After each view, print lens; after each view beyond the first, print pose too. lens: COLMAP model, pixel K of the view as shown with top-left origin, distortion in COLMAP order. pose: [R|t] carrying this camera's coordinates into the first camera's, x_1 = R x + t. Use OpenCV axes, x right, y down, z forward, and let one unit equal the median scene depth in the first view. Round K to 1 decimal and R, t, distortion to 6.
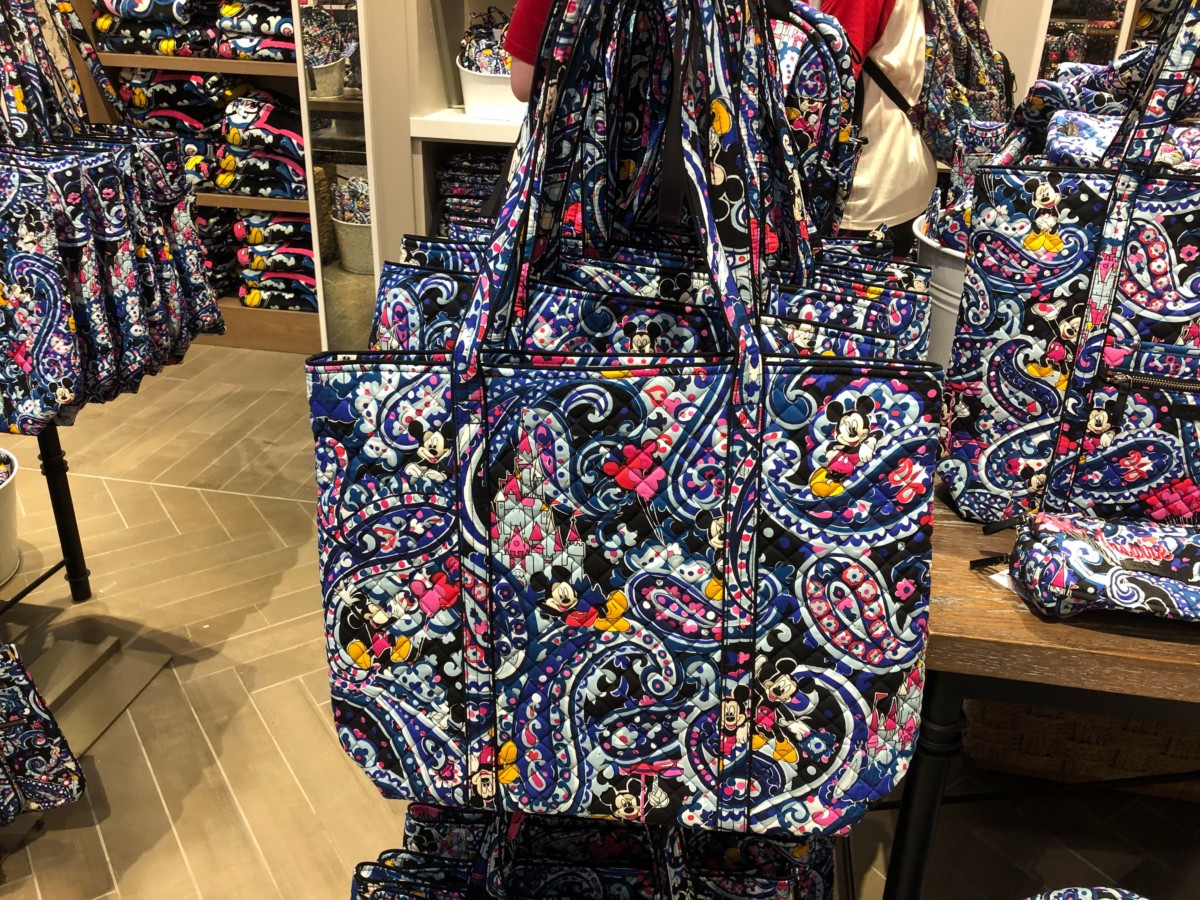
lens RADIAL K [[999.2, 0, 601.7], [0, 999.2, 510.1], [0, 0, 1]] dist [0.001097, 0.016816]
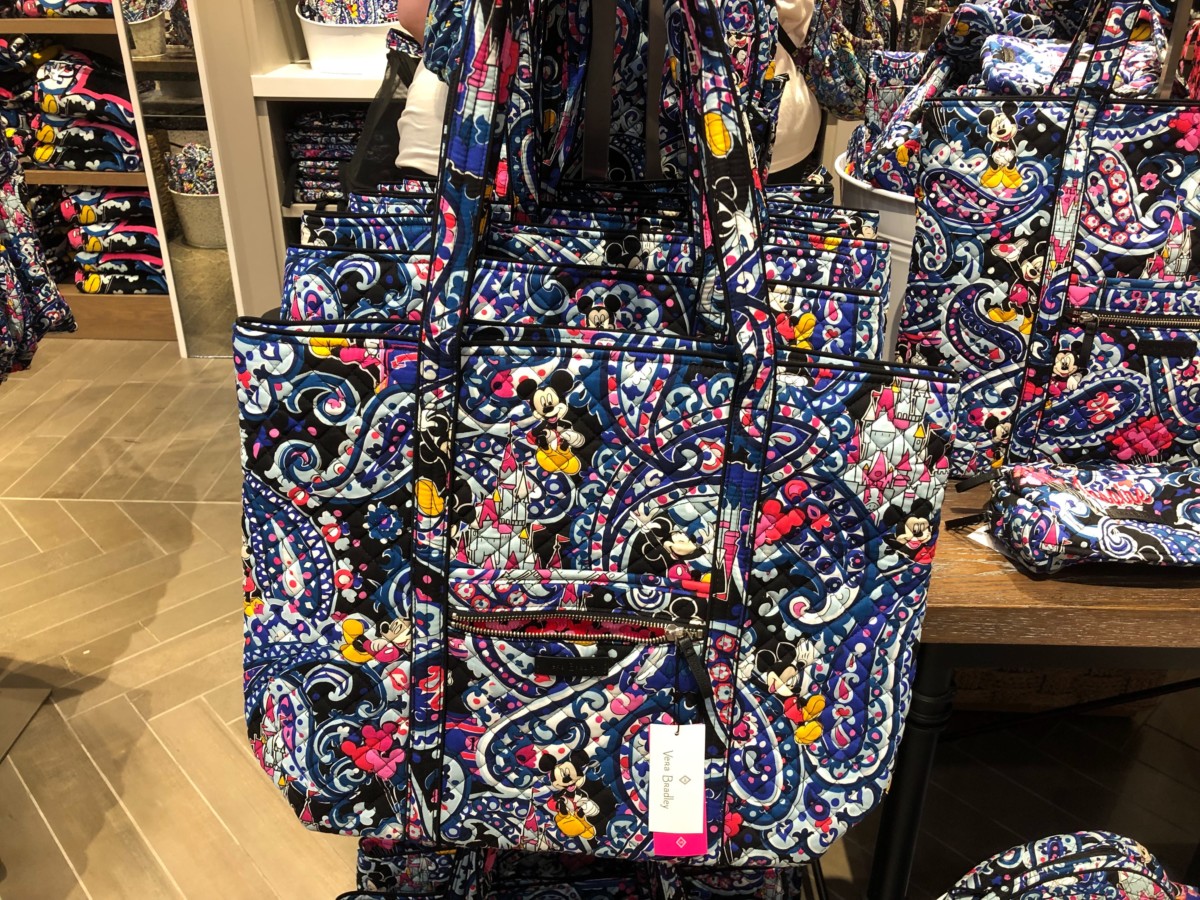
lens RADIAL K [[999.2, 0, 601.7], [0, 999.2, 510.1], [0, 0, 1]] dist [0.001097, 0.016816]
pose [[0.988139, -0.095016, 0.120636, -0.070430], [0.089580, 0.994738, 0.049721, -0.037366], [-0.124726, -0.038325, 0.991451, 0.101641]]
